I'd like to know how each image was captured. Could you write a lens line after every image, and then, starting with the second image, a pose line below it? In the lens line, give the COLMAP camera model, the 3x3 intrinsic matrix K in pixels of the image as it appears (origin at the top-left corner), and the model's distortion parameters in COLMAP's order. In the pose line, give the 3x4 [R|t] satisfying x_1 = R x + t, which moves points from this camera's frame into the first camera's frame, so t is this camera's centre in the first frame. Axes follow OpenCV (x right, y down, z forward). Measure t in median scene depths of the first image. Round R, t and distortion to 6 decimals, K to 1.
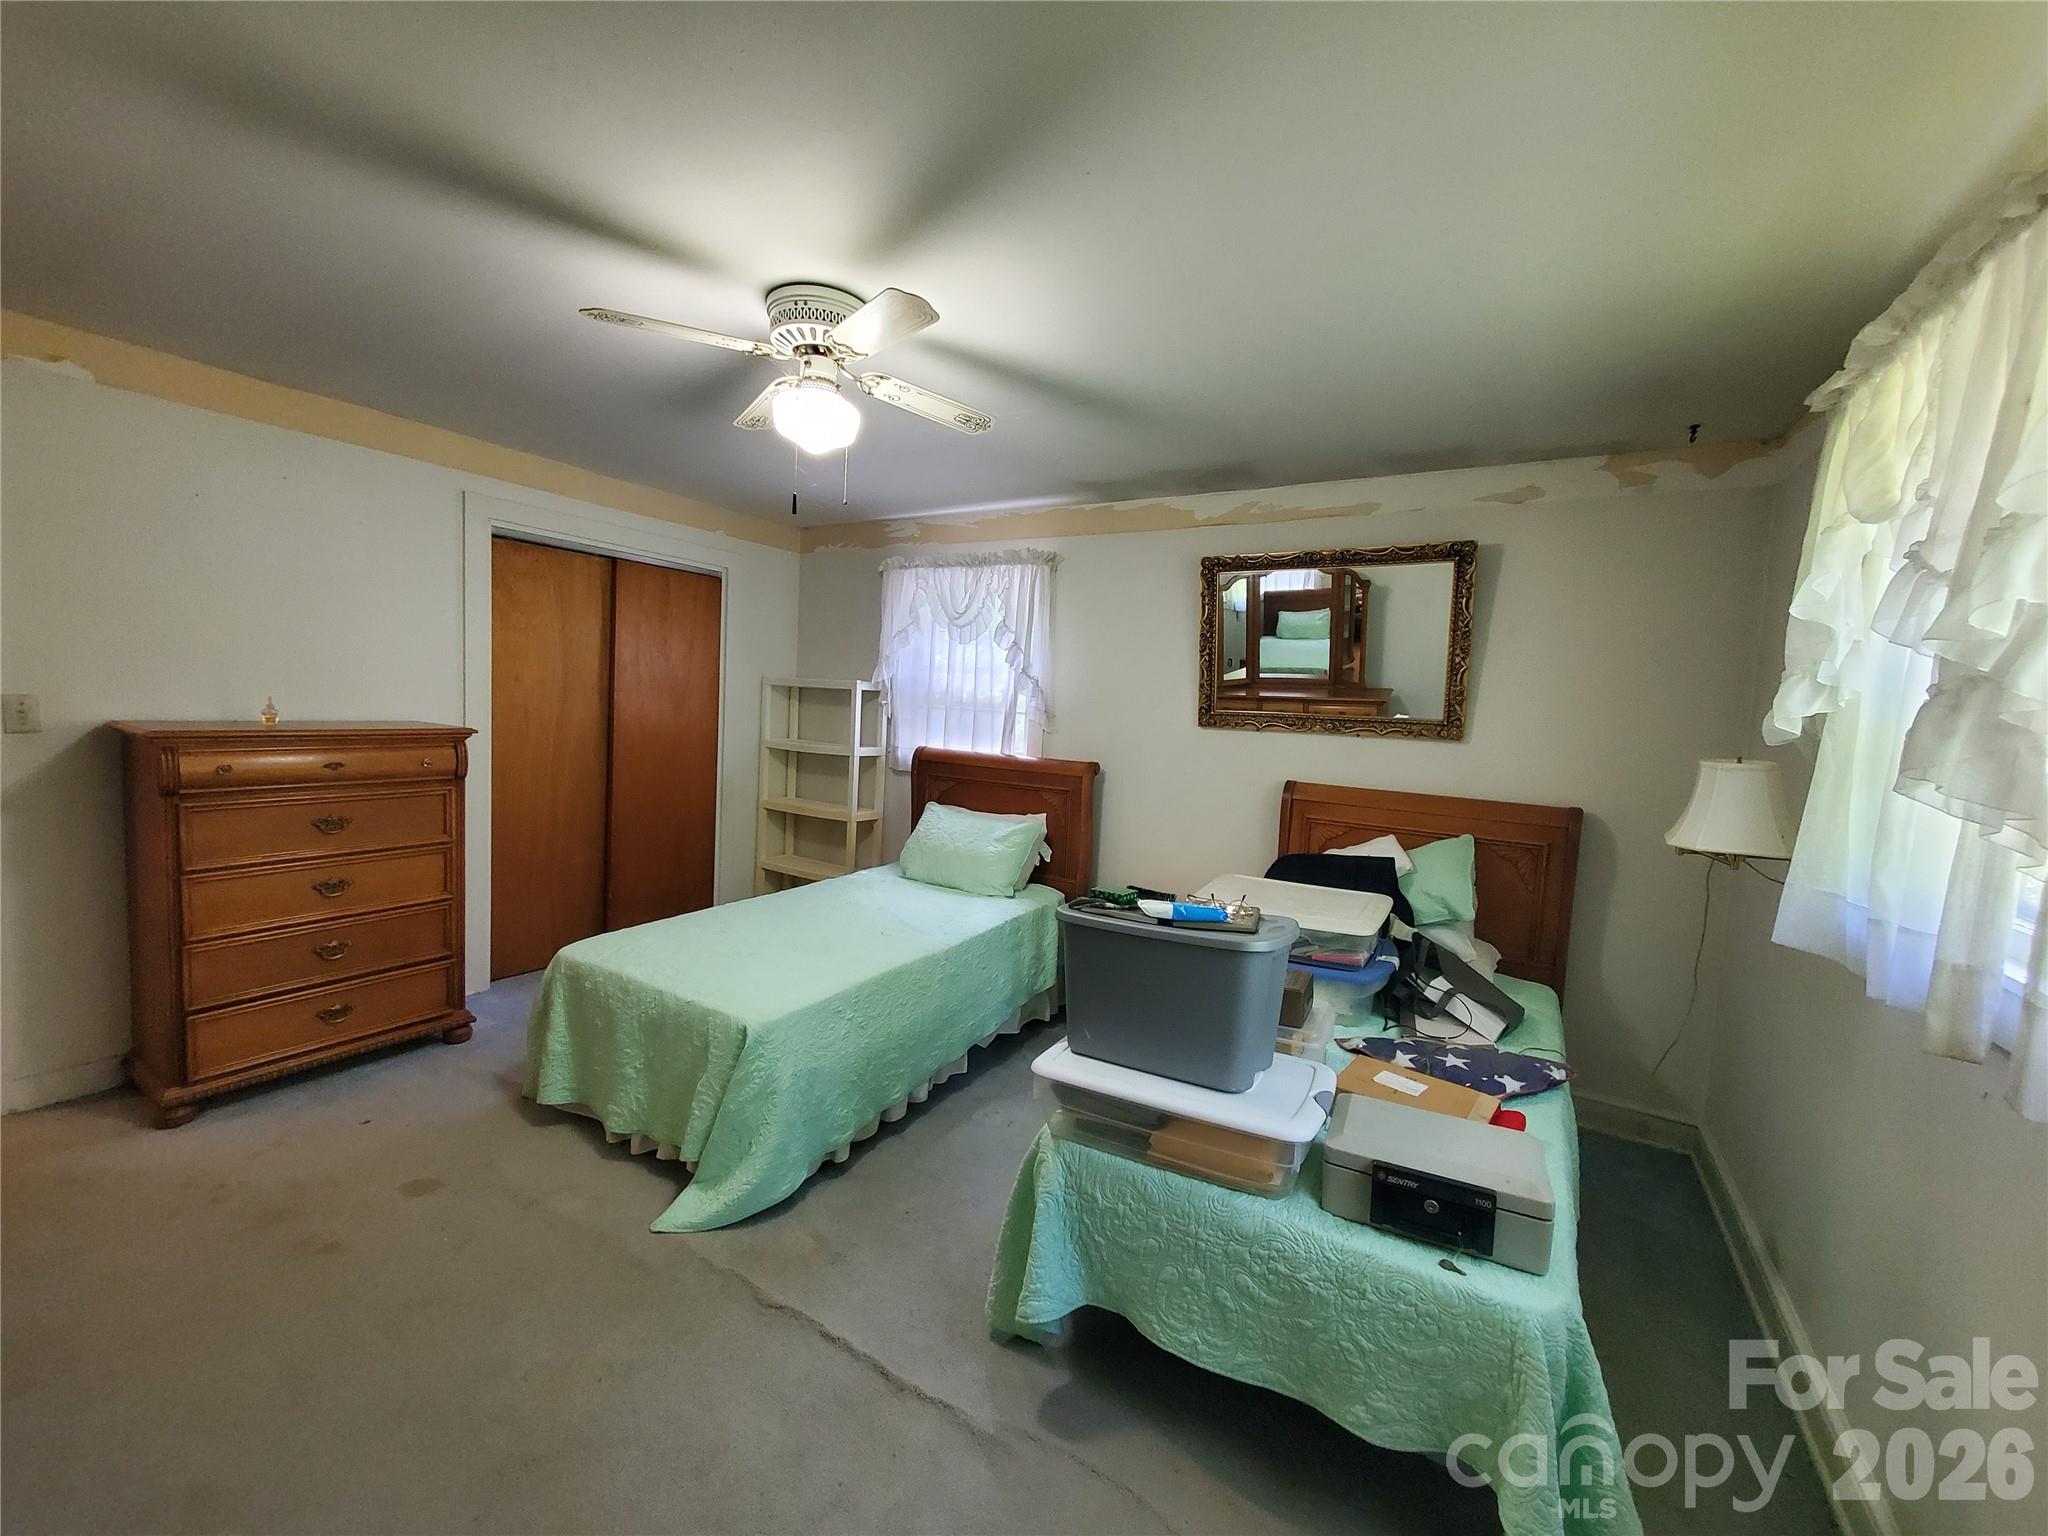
lens RADIAL K [[812.9, 0, 1030.6], [0, 812.9, 767.5], [0, 0, 1]] dist [-0.000745, 0.000241]
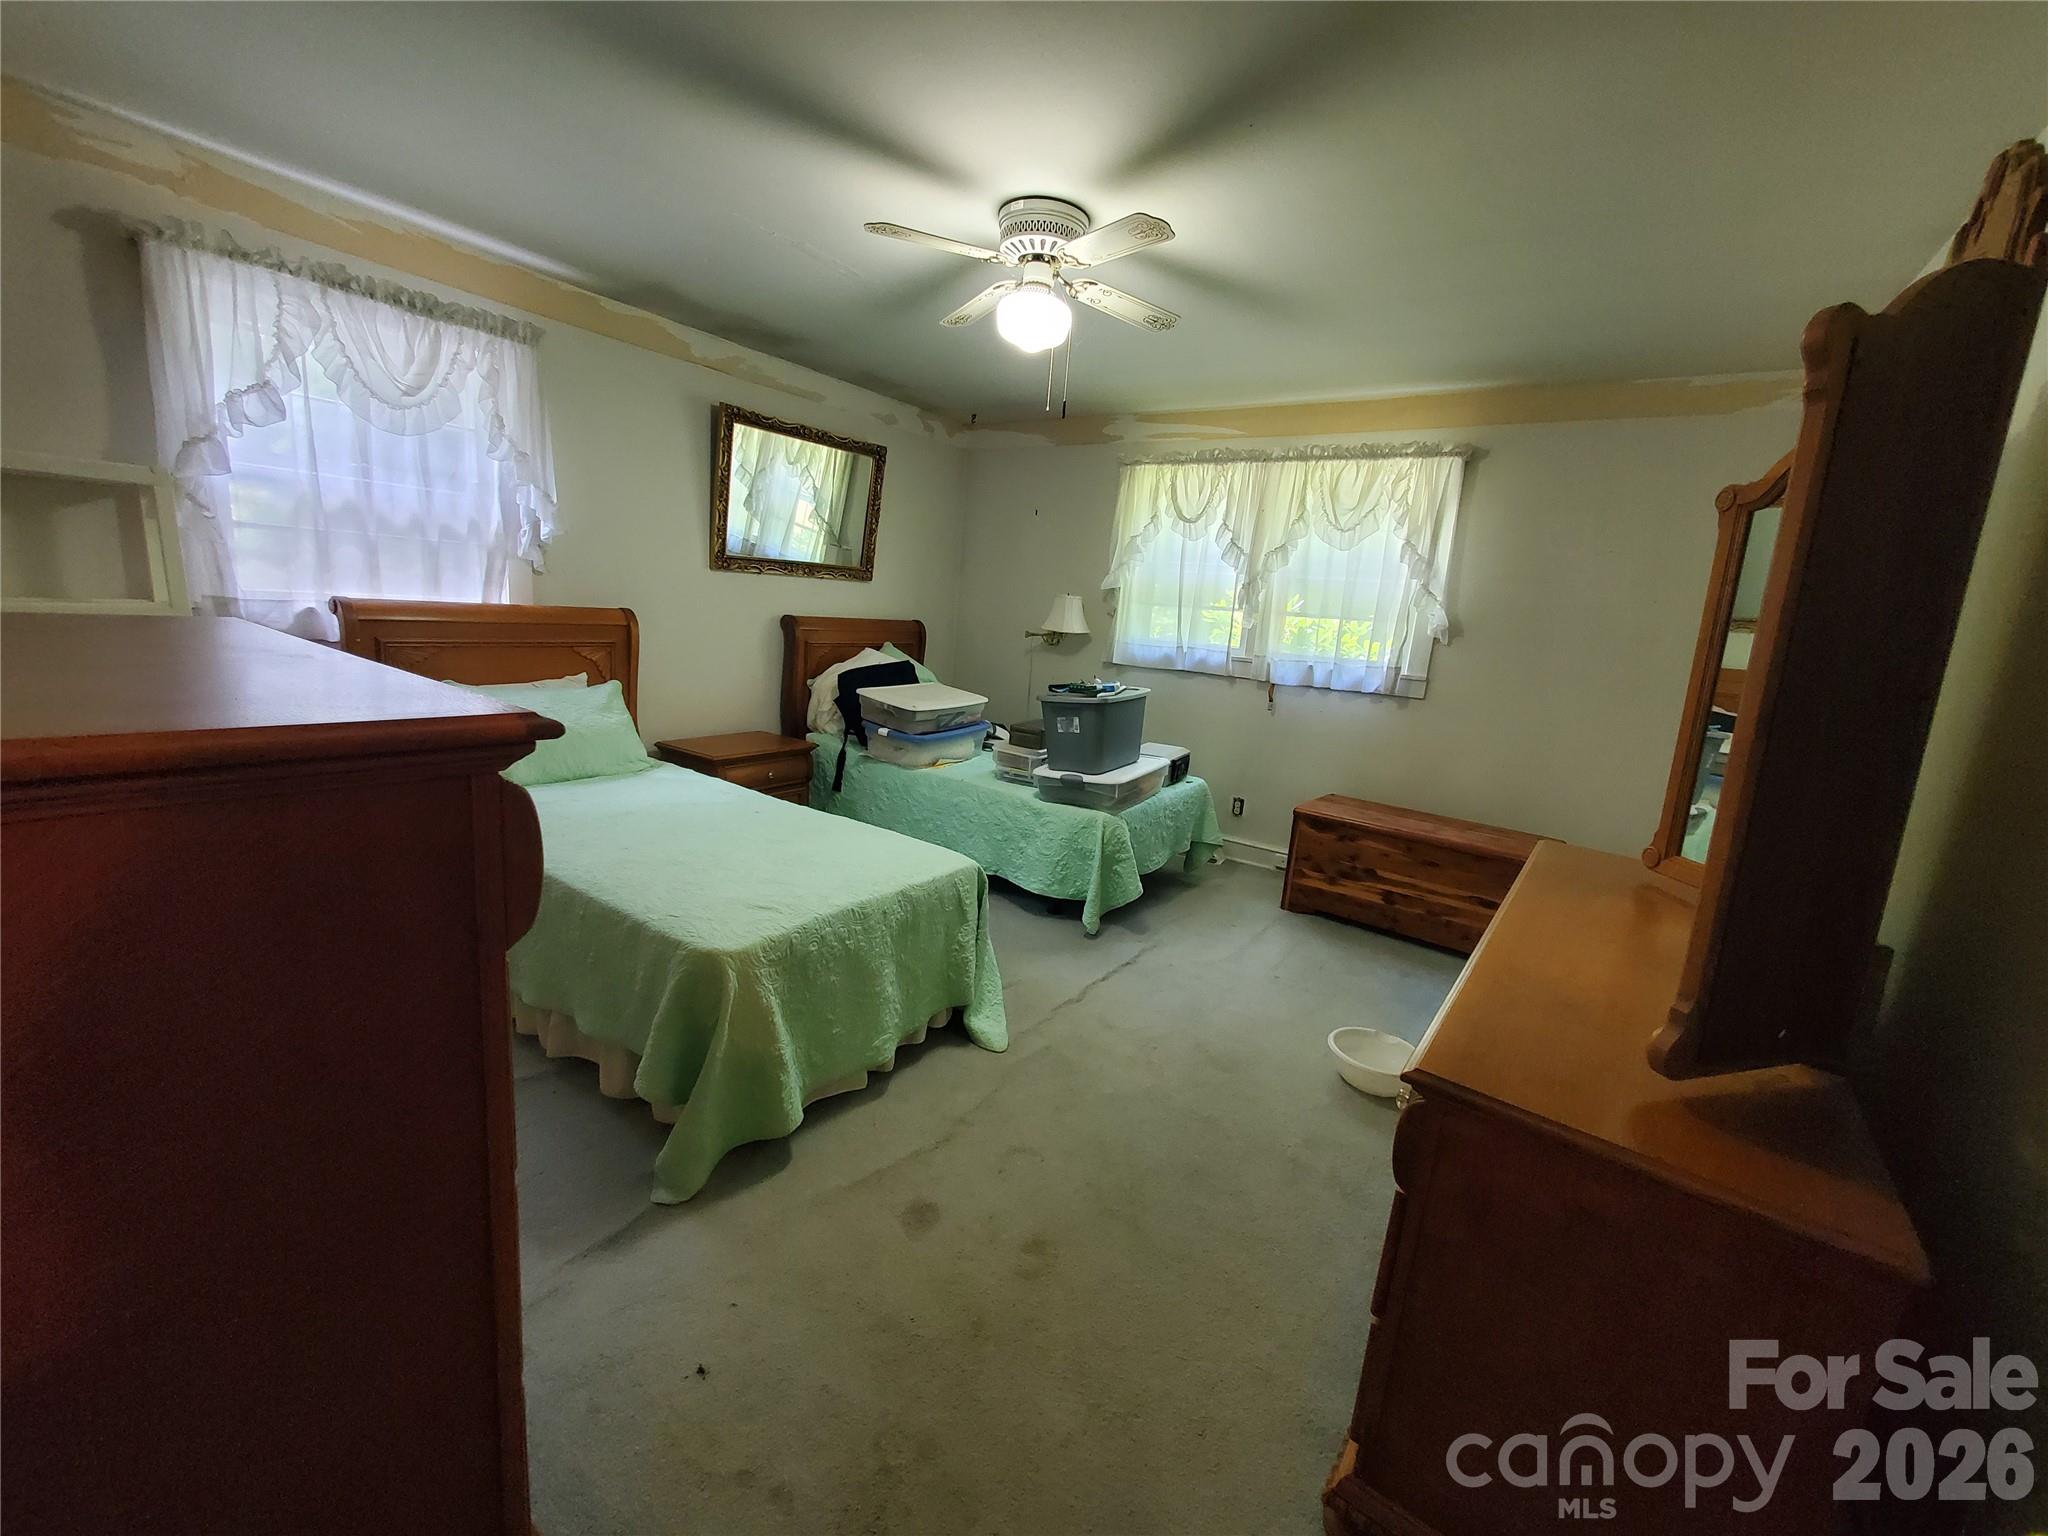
lens RADIAL K [[812.9, 0, 1033.8], [0, 812.9, 761.2], [0, 0, 1]] dist [-0.000745, 0.000241]
pose [[0.050309, -0.244665, 0.968302, -0.907202], [-0.006749, 0.969424, 0.245299, -0.073265], [-0.998711, -0.018876, 0.047119, 0.553797]]
